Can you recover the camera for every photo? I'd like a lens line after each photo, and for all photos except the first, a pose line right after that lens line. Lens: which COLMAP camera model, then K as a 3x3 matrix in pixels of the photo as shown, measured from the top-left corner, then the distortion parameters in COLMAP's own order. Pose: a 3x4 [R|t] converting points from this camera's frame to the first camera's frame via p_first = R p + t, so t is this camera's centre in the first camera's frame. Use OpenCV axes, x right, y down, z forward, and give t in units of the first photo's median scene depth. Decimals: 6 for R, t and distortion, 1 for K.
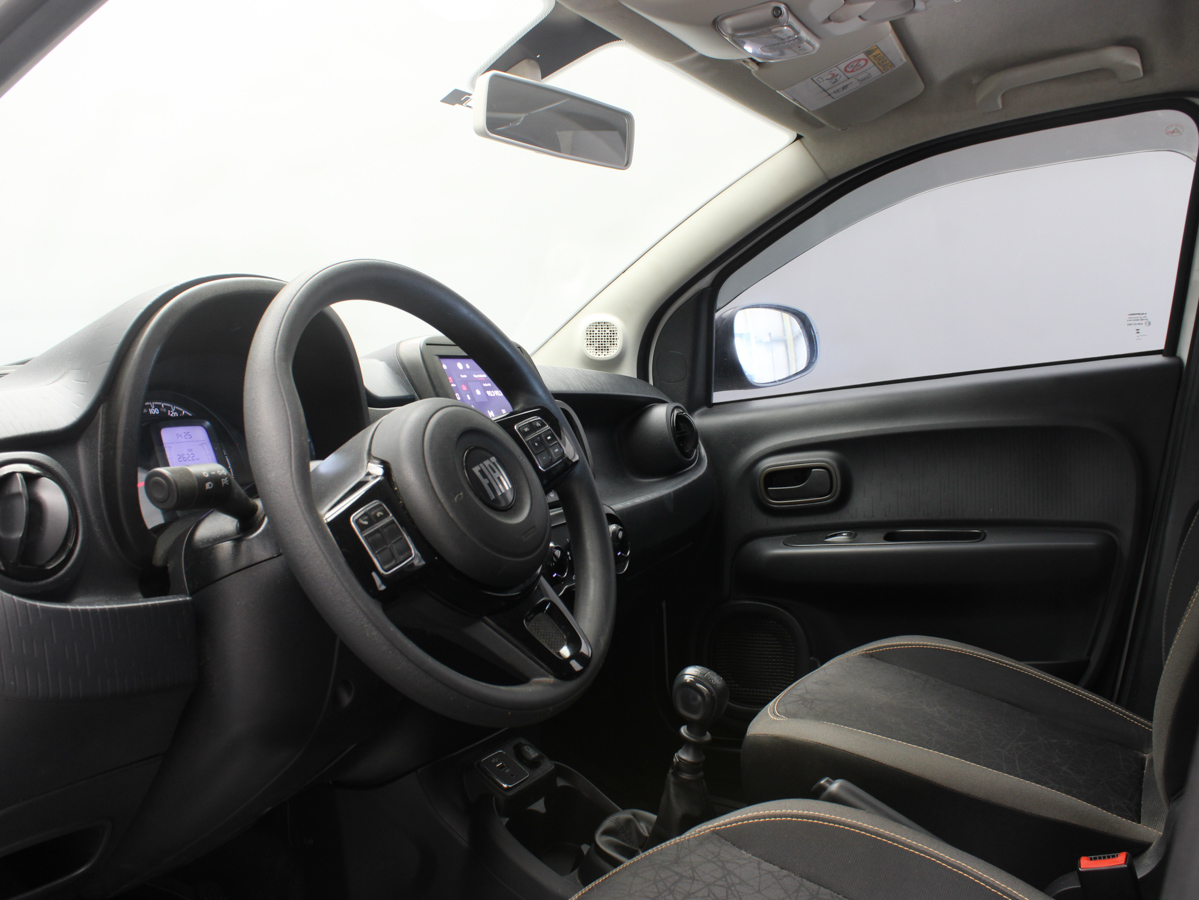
lens RADIAL K [[1079.7, 0, 599.5], [0, 1079.7, 450.0], [0, 0, 1]] dist [-0.158182, 0.002646]
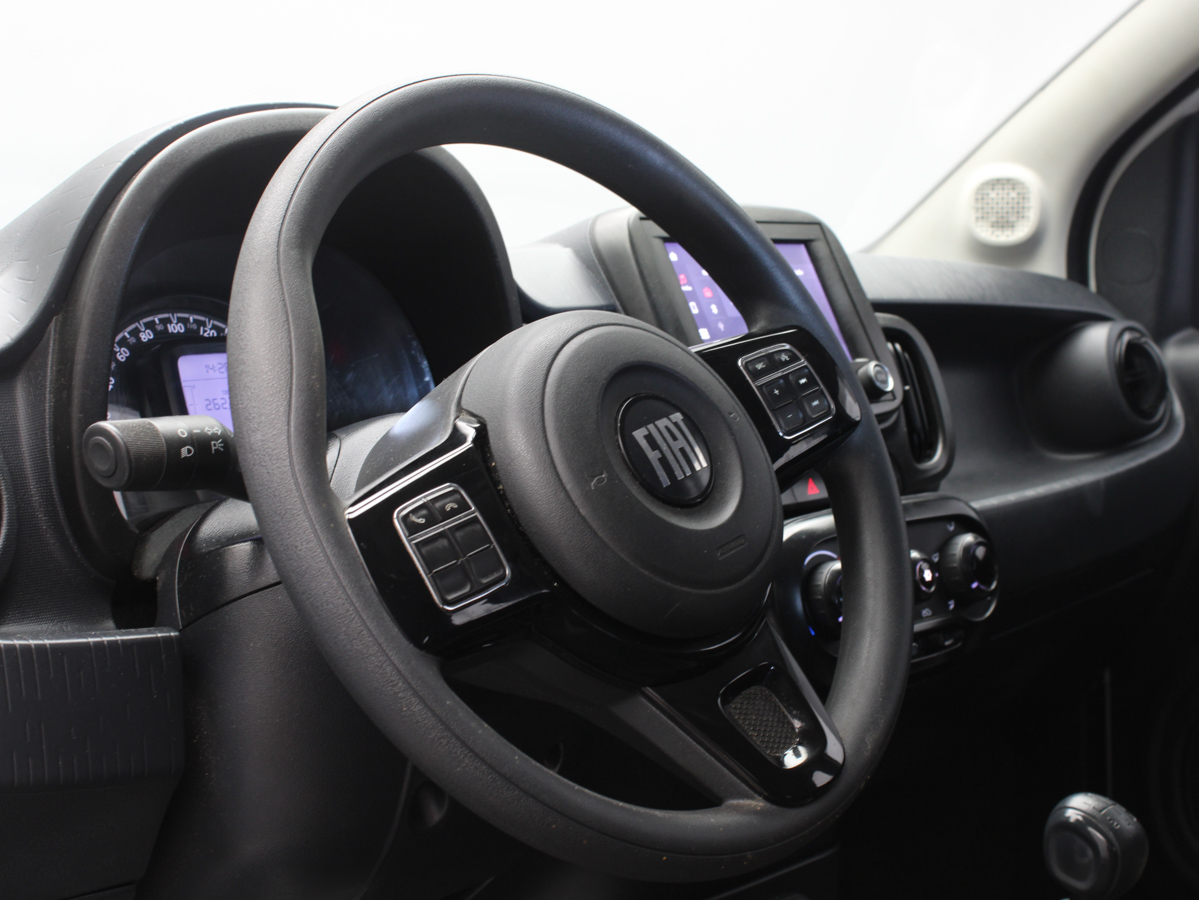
lens RADIAL K [[1746.0, 0, 762.9], [0, 1746.0, 455.0], [0, 0, 1]] dist [-0.052416, -0.032320]
pose [[0.964254, 0.027180, -0.263583, 0.197250], [-0.017650, 0.999104, 0.038460, -0.008173], [0.264392, -0.032433, 0.963870, 0.107895]]
